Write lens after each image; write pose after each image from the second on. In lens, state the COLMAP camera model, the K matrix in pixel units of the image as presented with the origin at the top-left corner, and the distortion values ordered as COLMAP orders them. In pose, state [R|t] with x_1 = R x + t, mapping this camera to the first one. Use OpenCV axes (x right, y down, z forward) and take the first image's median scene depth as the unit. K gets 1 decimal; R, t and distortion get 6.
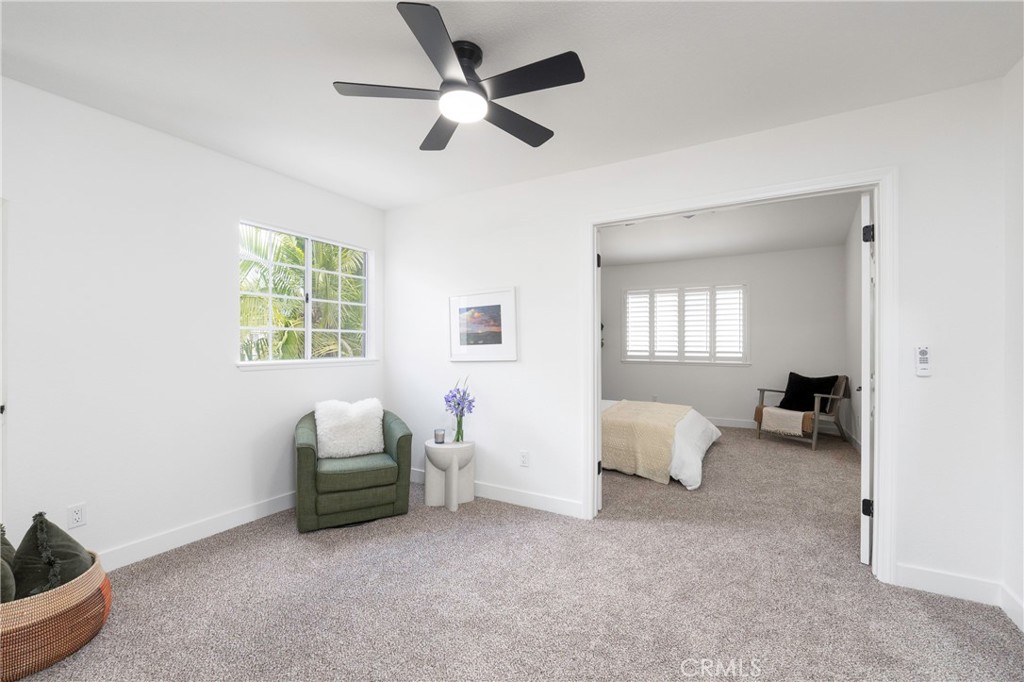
lens RADIAL K [[429.6, 0, 512.0], [0, 429.6, 341.0], [0, 0, 1]] dist [-0.010798, 0.000237]
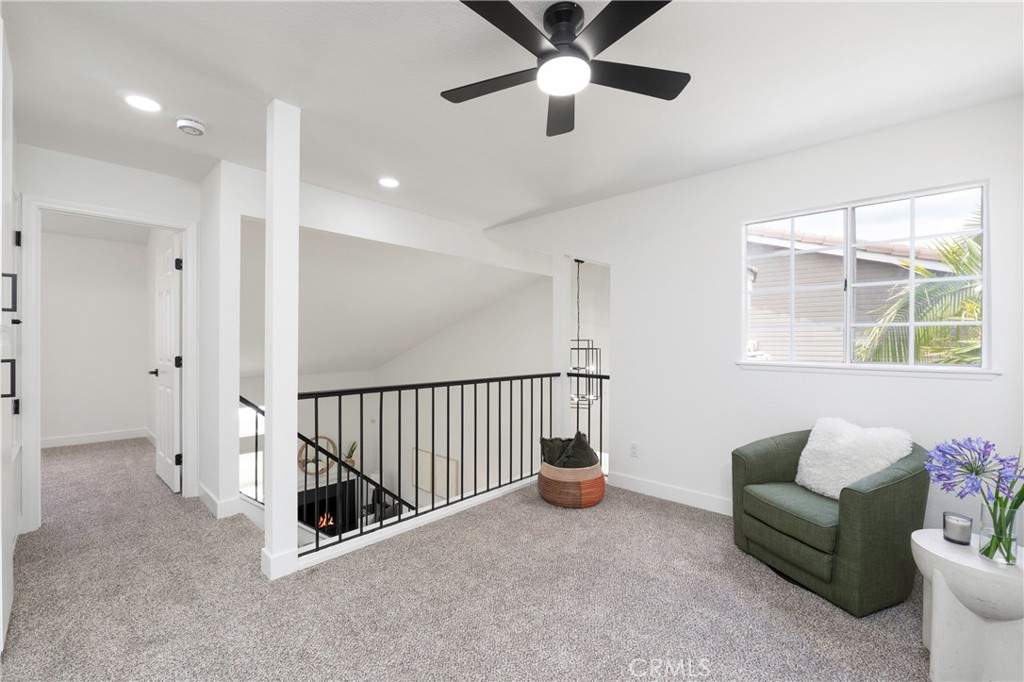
lens RADIAL K [[429.6, 0, 512.0], [0, 429.6, 341.0], [0, 0, 1]] dist [-0.010798, 0.000237]
pose [[-0.227889, -0.004190, -0.973678, 0.208825], [0.002253, 0.999986, -0.004831, 0.002849], [0.973684, -0.003295, -0.227877, 0.294525]]
